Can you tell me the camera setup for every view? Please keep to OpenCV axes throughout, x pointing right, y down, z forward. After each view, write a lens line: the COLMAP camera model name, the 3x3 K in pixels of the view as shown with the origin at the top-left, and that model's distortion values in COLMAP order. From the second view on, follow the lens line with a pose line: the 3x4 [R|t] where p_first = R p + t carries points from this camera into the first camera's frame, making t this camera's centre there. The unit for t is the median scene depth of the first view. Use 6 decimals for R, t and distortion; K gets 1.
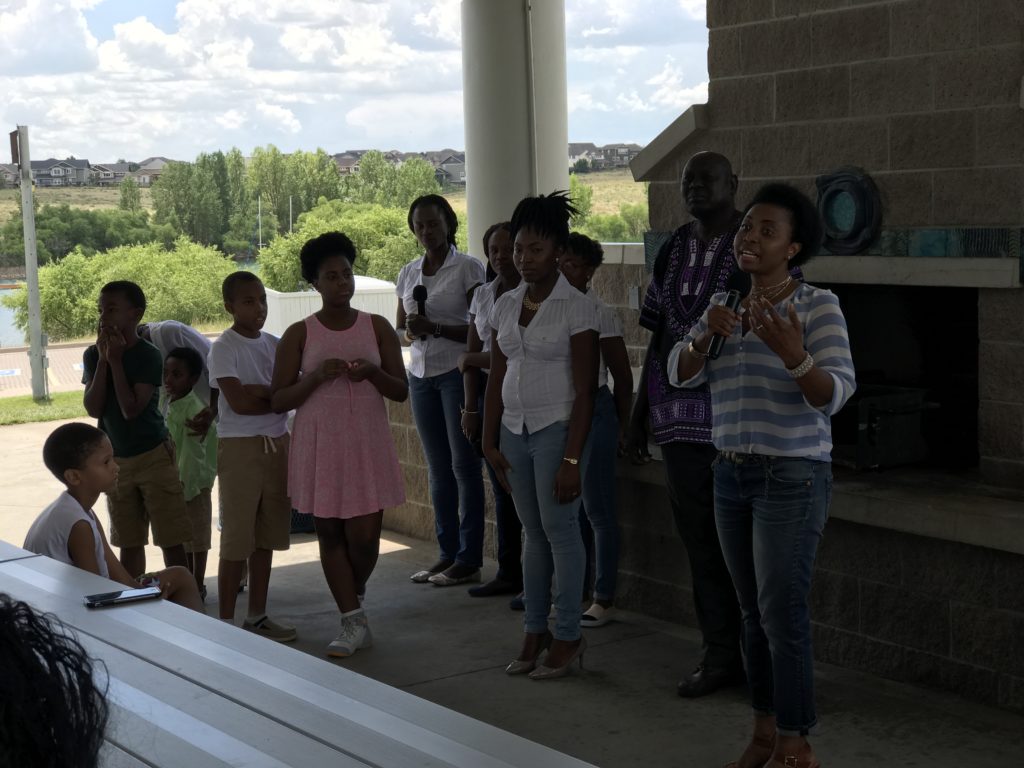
lens RADIAL K [[1637.1, 0, 474.7], [0, 1637.1, 407.2], [0, 0, 1]] dist [0.047368, 0.000000]
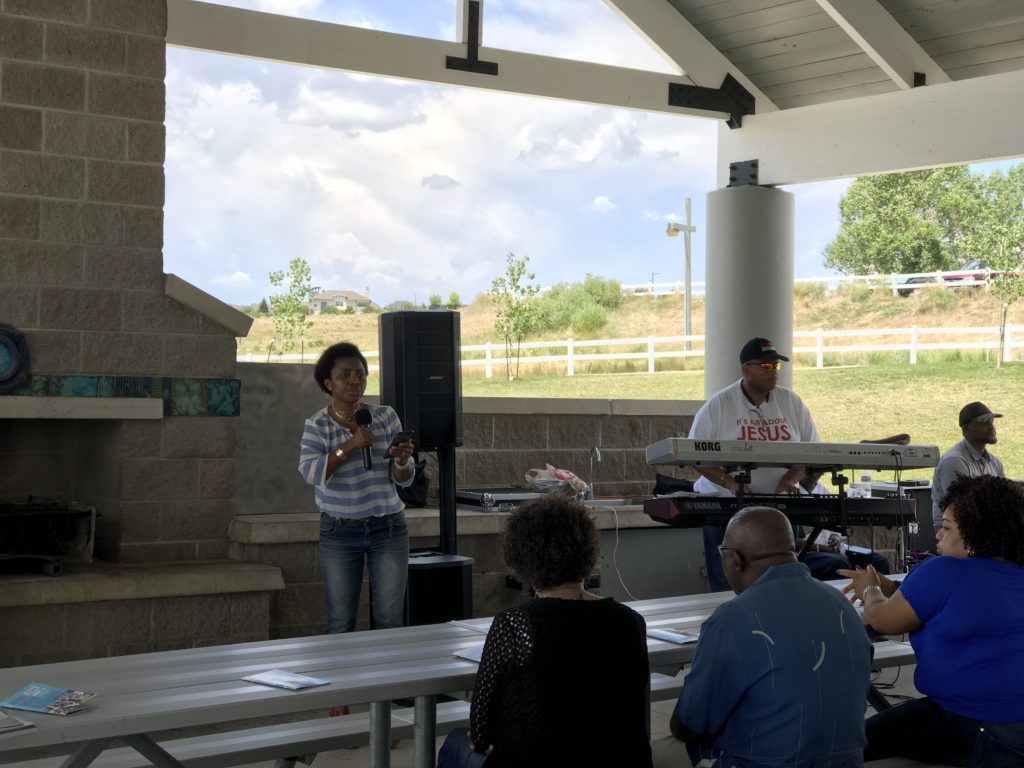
lens RADIAL K [[1637.1, 0, 509.4], [0, 1637.1, 390.0], [0, 0, 1]] dist [0.047368, 0.000000]
pose [[-0.029732, 0.018878, 0.999380, -1.046855], [0.098889, 0.994972, -0.015853, -0.042622], [-0.994654, 0.098356, -0.031449, 0.705584]]
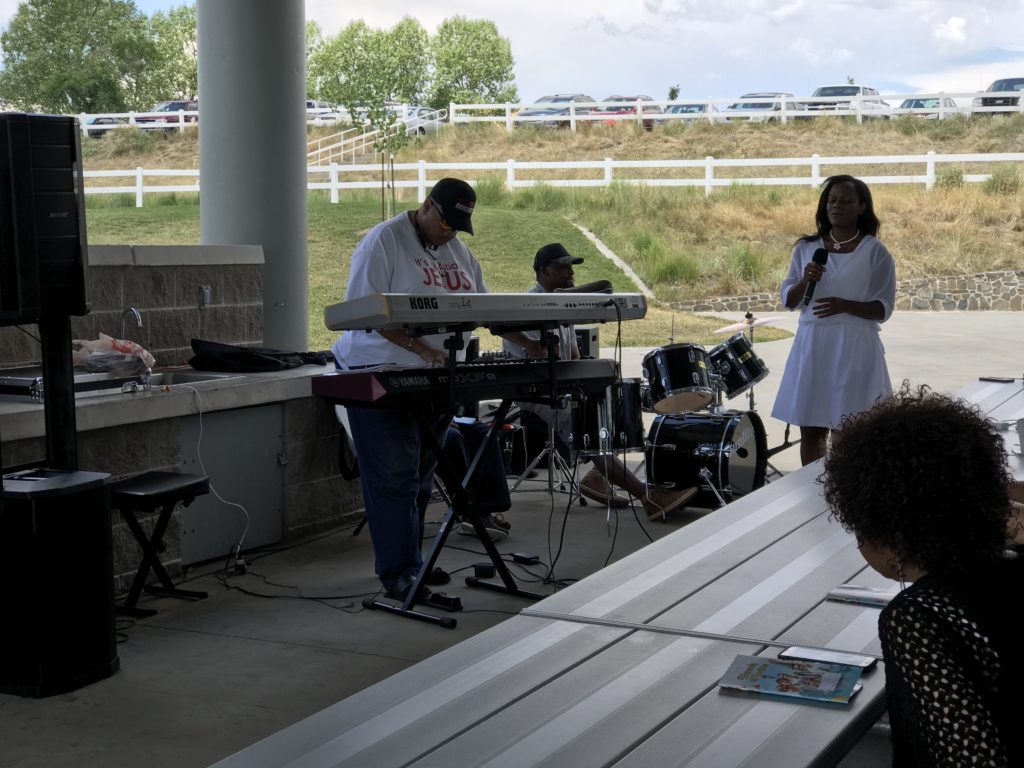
lens RADIAL K [[1637.1, 0, 516.7], [0, 1637.1, 384.2], [0, 0, 1]] dist [0.047368, 0.000000]
pose [[-0.515311, -0.054516, 0.855268, -0.626143], [0.106858, 0.986099, 0.127238, -0.075272], [-0.850315, 0.156959, -0.502322, 0.972315]]
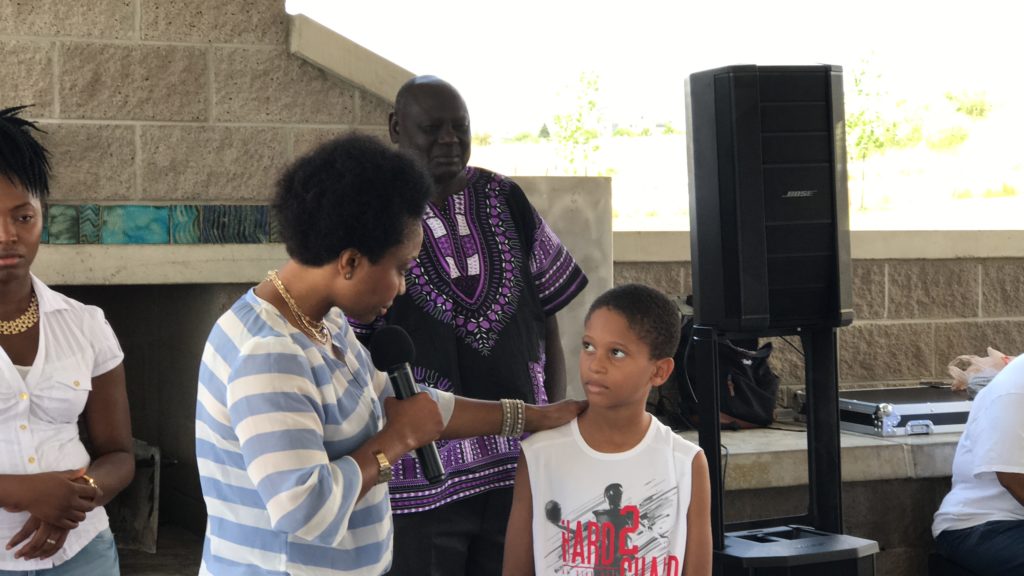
lens RADIAL K [[1987.4, 0, 506.8], [0, 1987.4, 286.3], [0, 0, 1]] dist [0.044333, 0.000000]
pose [[0.138003, -0.011303, 0.990367, -0.557602], [0.116207, 0.993213, -0.004858, -0.050964], [-0.983591, 0.115758, 0.138379, 0.731185]]
